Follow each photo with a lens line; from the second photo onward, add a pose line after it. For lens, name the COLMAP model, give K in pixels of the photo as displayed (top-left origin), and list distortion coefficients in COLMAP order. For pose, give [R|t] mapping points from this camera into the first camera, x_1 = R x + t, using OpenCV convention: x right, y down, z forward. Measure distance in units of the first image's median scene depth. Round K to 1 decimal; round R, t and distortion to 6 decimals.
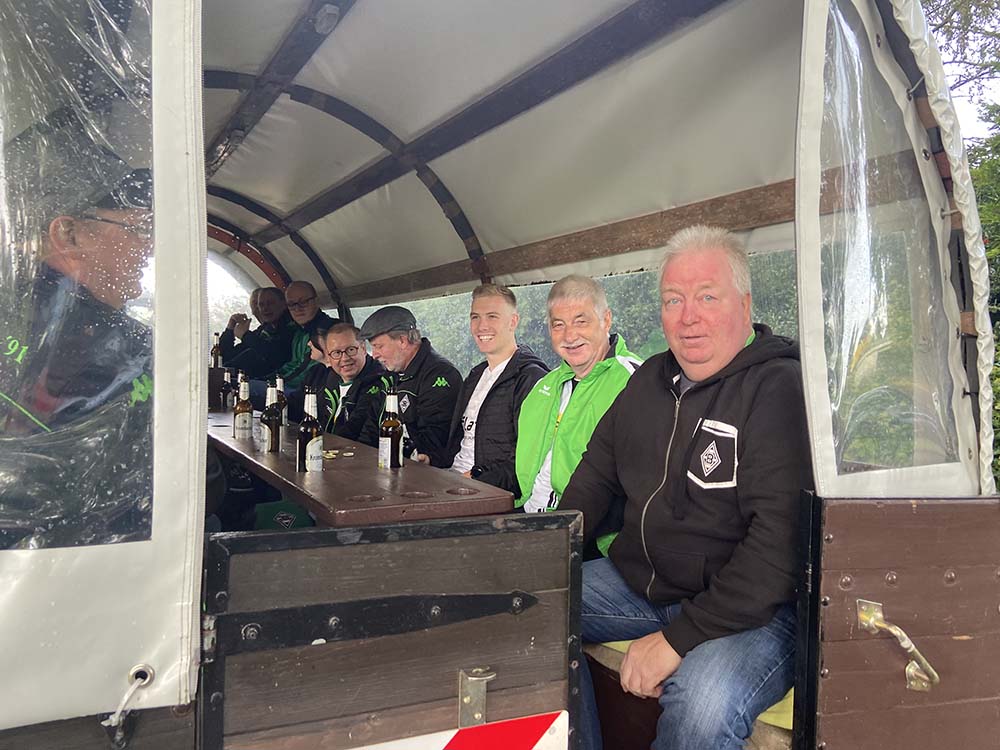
lens RADIAL K [[761.6, 0, 495.9], [0, 761.6, 376.7], [0, 0, 1]] dist [0.152327, -0.188529]
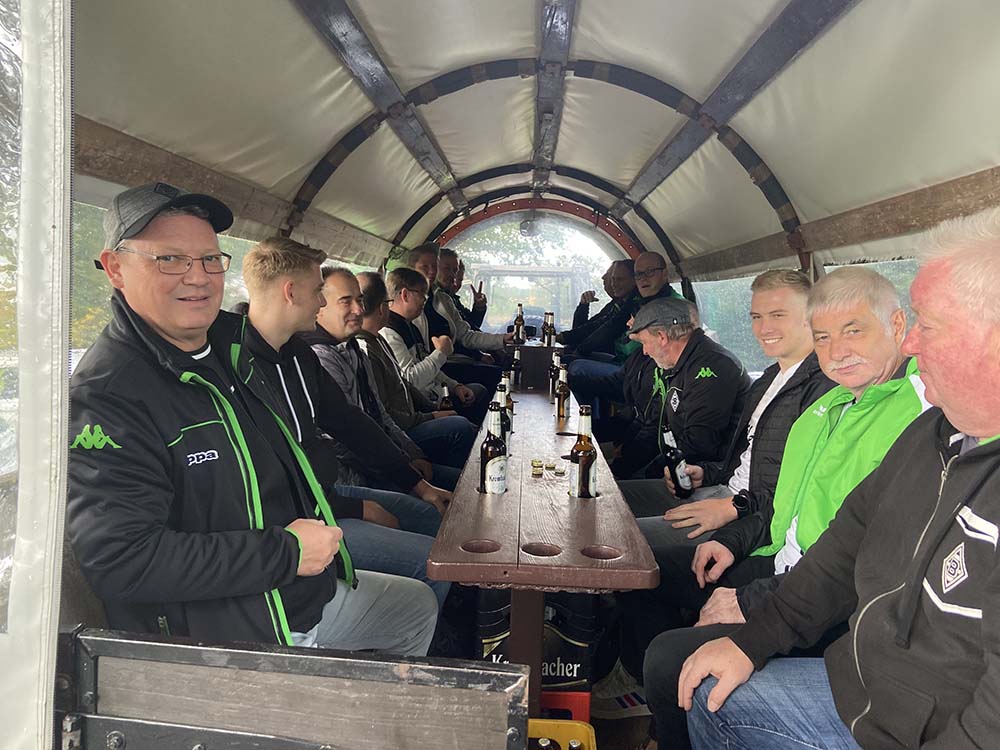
lens RADIAL K [[756.6, 0, 498.4], [0, 756.6, 383.1], [0, 0, 1]] dist [0.140463, -0.191332]
pose [[0.854267, 0.052765, -0.517150, 0.205159], [-0.017799, 0.997221, 0.072346, -0.066593], [0.519530, -0.052598, 0.852832, 0.180589]]
